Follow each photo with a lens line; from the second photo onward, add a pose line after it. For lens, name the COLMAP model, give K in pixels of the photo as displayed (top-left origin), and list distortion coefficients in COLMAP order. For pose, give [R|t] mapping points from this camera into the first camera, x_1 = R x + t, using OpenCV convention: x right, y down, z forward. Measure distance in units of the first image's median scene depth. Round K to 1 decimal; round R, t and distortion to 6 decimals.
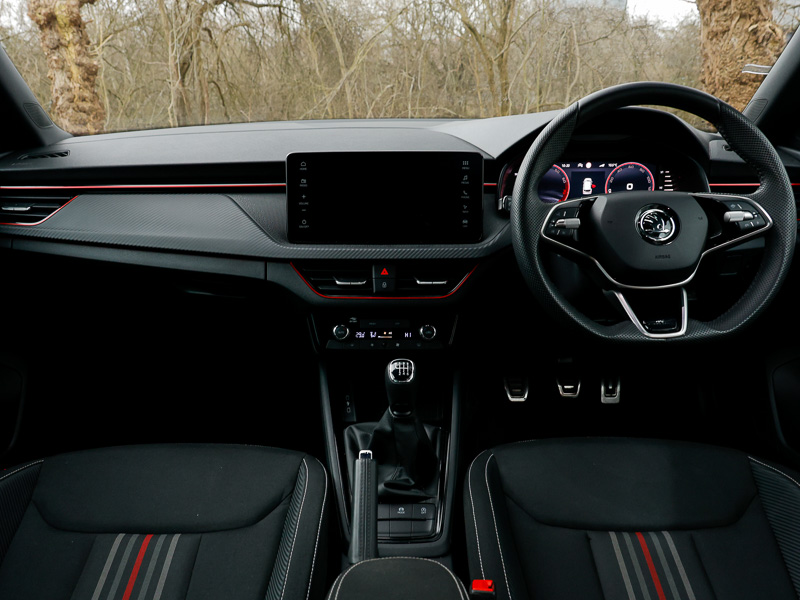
lens RADIAL K [[640.7, 0, 400.0], [0, 640.7, 300.0], [0, 0, 1]] dist [0.007129, -0.012848]
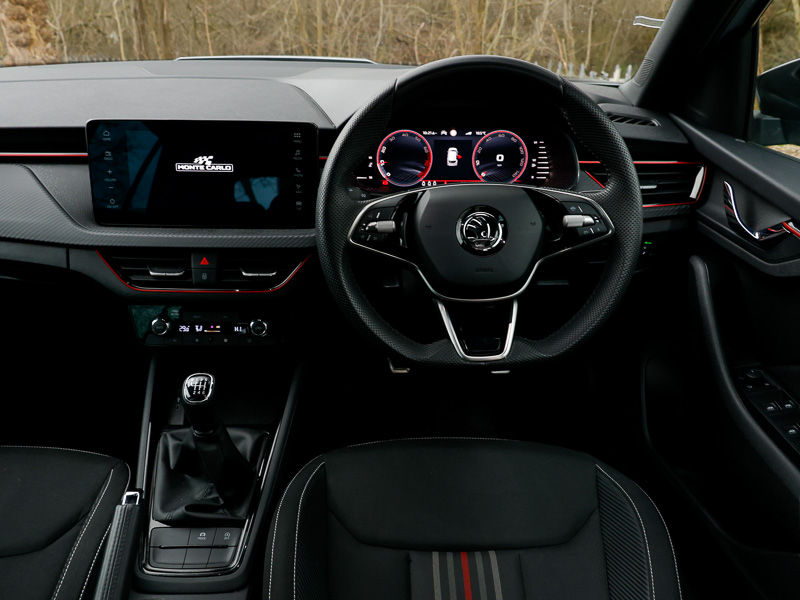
lens RADIAL K [[640.7, 0, 400.0], [0, 640.7, 300.0], [0, 0, 1]] dist [0.007129, -0.012848]
pose [[0.999498, 0.007886, 0.030691, 0.232727], [-0.012251, 0.989390, 0.144767, -0.130652], [-0.029223, -0.145070, 0.988990, 0.120755]]
